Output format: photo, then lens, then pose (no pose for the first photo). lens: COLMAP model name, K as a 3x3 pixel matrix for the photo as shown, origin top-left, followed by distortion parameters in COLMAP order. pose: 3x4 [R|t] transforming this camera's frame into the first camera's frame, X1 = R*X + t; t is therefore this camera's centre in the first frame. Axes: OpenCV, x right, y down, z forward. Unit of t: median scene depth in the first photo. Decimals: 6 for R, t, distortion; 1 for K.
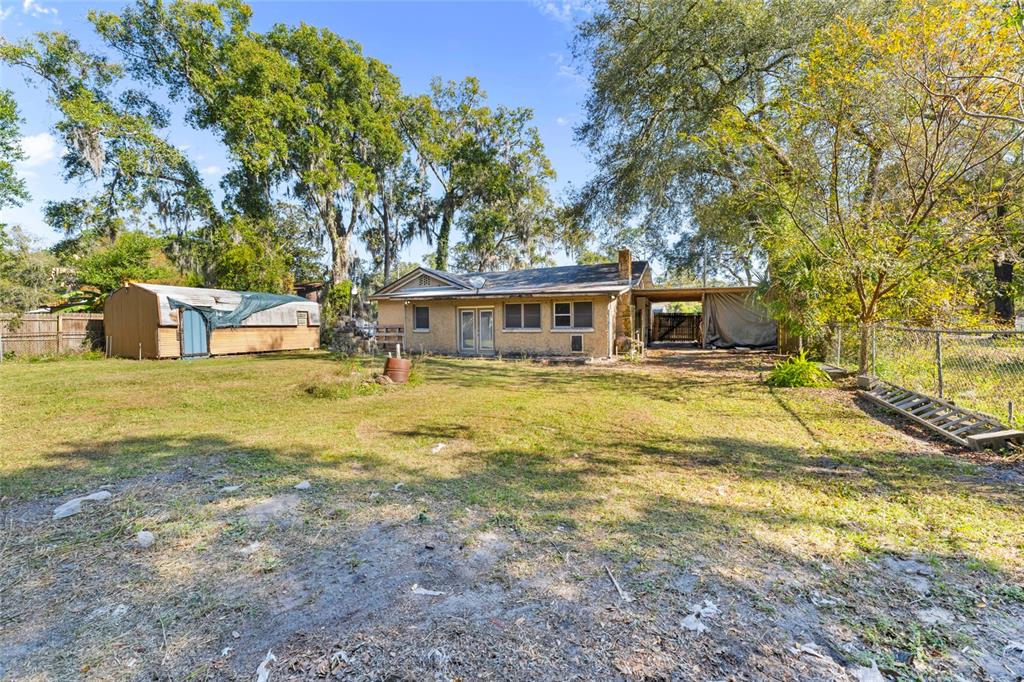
lens RADIAL K [[439.6, 0, 515.6], [0, 439.6, 336.6], [0, 0, 1]] dist [-0.003460, -0.000021]
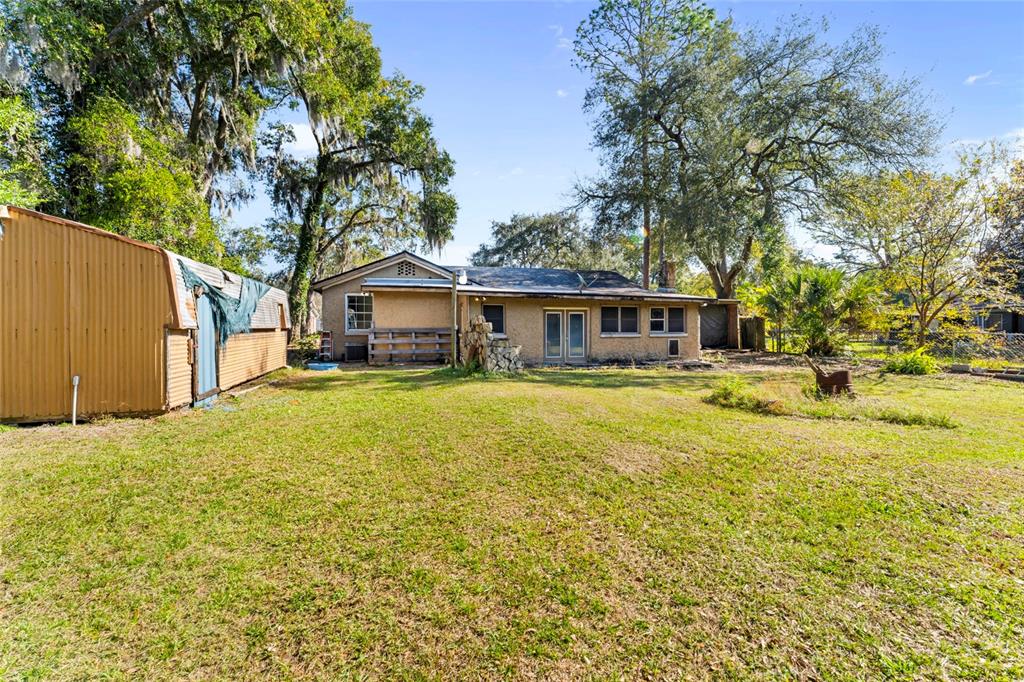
lens RADIAL K [[421.3, 0, 512.8], [0, 421.3, 339.5], [0, 0, 1]] dist [-0.000191, -0.000083]
pose [[0.773806, -0.010126, 0.633342, -0.728800], [0.009987, 0.999943, 0.003786, -0.010422], [-0.633344, 0.003396, 0.773863, 0.446450]]
